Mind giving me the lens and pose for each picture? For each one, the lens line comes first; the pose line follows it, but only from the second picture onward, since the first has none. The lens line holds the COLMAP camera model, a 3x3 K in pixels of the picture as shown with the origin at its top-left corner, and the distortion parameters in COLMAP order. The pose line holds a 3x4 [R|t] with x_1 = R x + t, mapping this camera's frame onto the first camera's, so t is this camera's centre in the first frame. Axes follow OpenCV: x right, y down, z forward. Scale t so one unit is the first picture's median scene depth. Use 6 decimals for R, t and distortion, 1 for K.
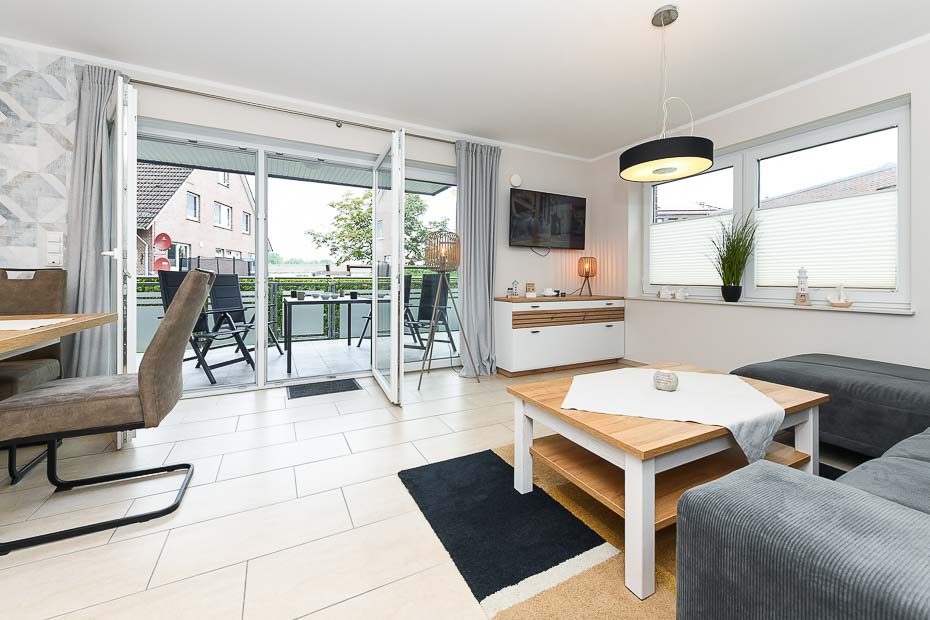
lens RADIAL K [[376.5, 0, 477.2], [0, 376.5, 280.7], [0, 0, 1]] dist [0.001216, -0.000019]
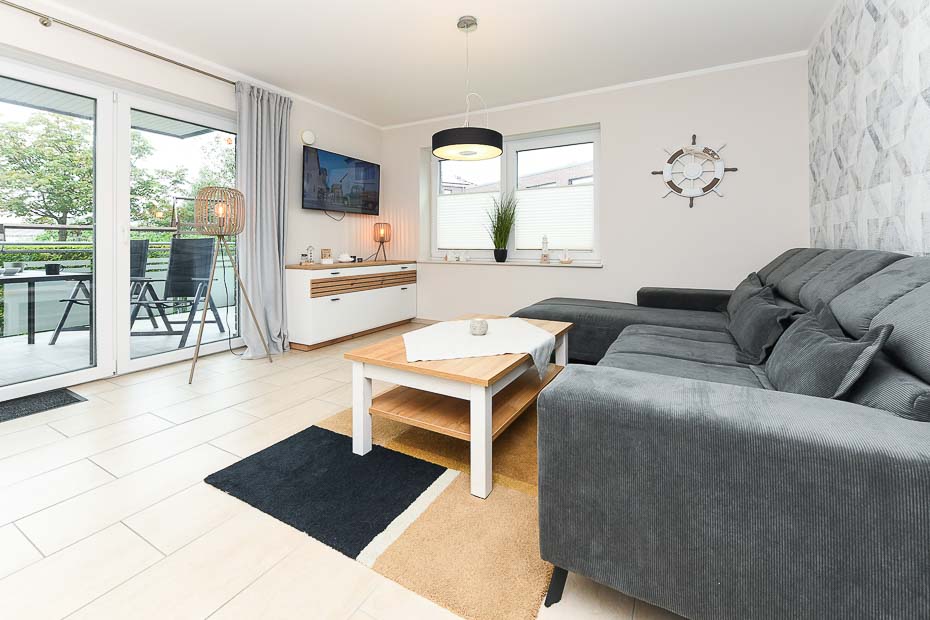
lens RADIAL K [[385.2, 0, 477.3], [0, 385.2, 245.6], [0, 0, 1]] dist [-0.000231, -0.000300]
pose [[0.832975, -0.004584, 0.553291, -0.084639], [0.005178, 0.999986, 0.000489, -0.000176], [-0.553286, 0.002458, 0.832988, -0.017546]]
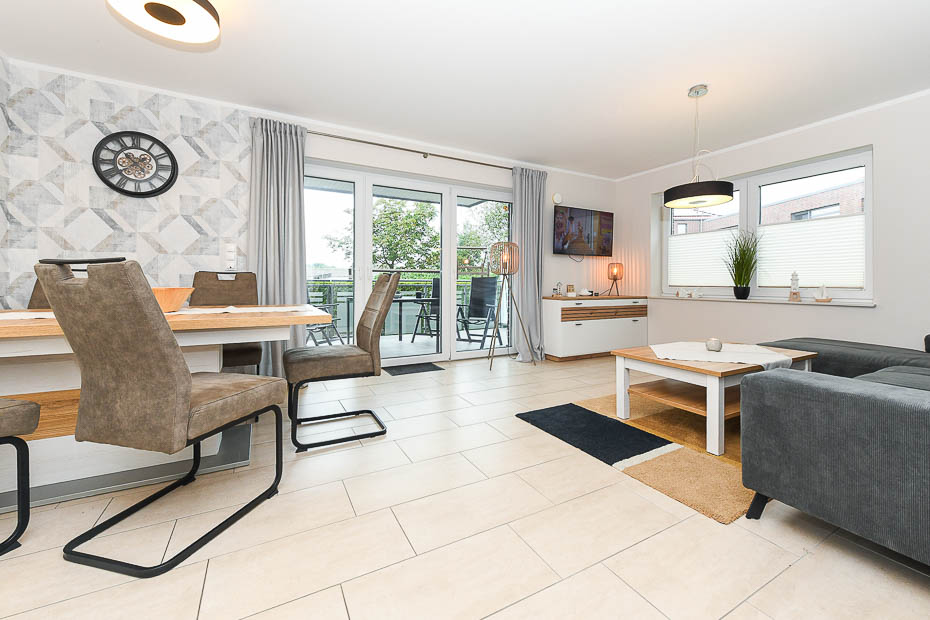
lens RADIAL K [[376.4, 0, 481.0], [0, 376.4, 283.2], [0, 0, 1]] dist [0.001833, -0.000049]
pose [[0.999793, 0.000695, 0.020323, -0.181795], [-0.000621, 0.999993, -0.003625, 0.006794], [-0.020326, 0.003612, 0.999787, -0.206133]]
